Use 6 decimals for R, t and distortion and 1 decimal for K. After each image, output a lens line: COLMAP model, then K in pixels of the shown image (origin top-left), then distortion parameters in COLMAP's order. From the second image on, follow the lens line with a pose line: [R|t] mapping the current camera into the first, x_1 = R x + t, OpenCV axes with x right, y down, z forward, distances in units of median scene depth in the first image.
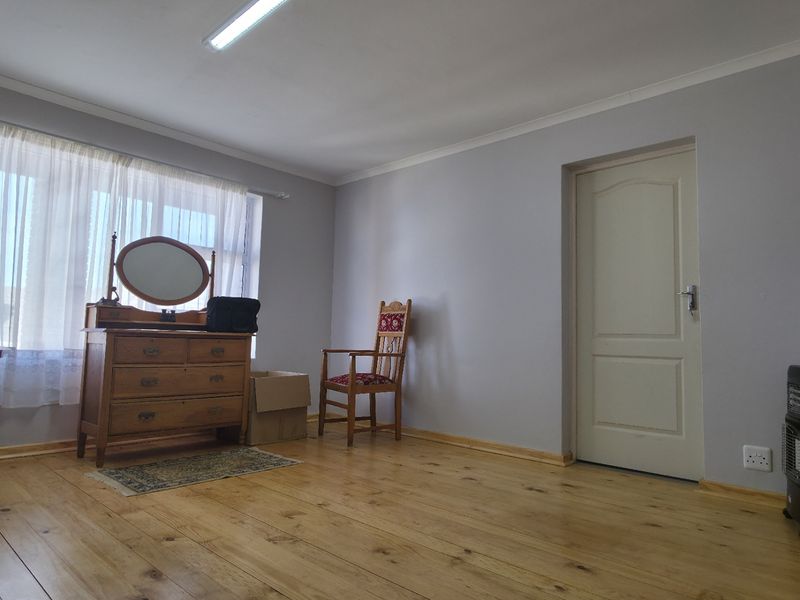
lens RADIAL K [[523.4, 0, 402.1], [0, 523.4, 301.5], [0, 0, 1]] dist [0.004435, -0.000186]
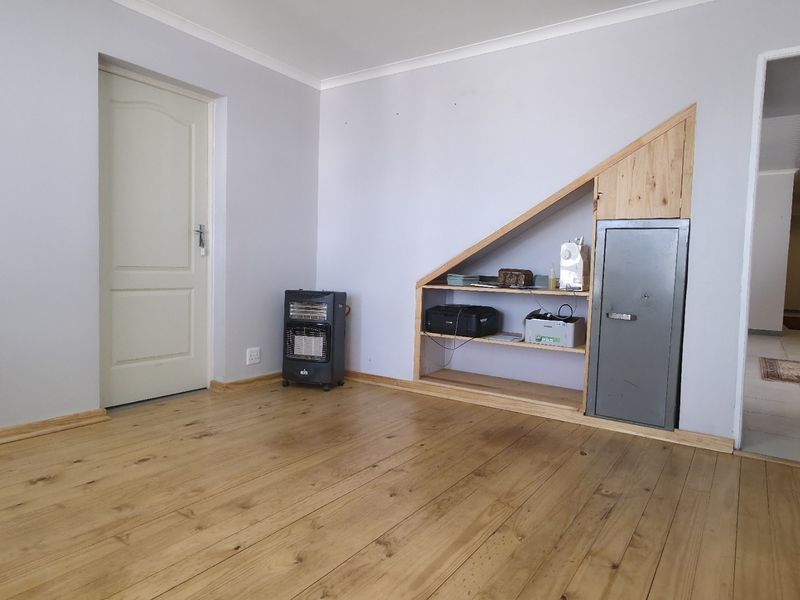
lens RADIAL K [[523.4, 0, 401.9], [0, 523.4, 298.4], [0, 0, 1]] dist [0.004435, -0.000186]
pose [[-0.162691, -0.090825, 0.982488, -0.686707], [-0.109520, 0.991263, 0.073501, -0.002766], [-0.980580, -0.095644, -0.171217, 0.779657]]
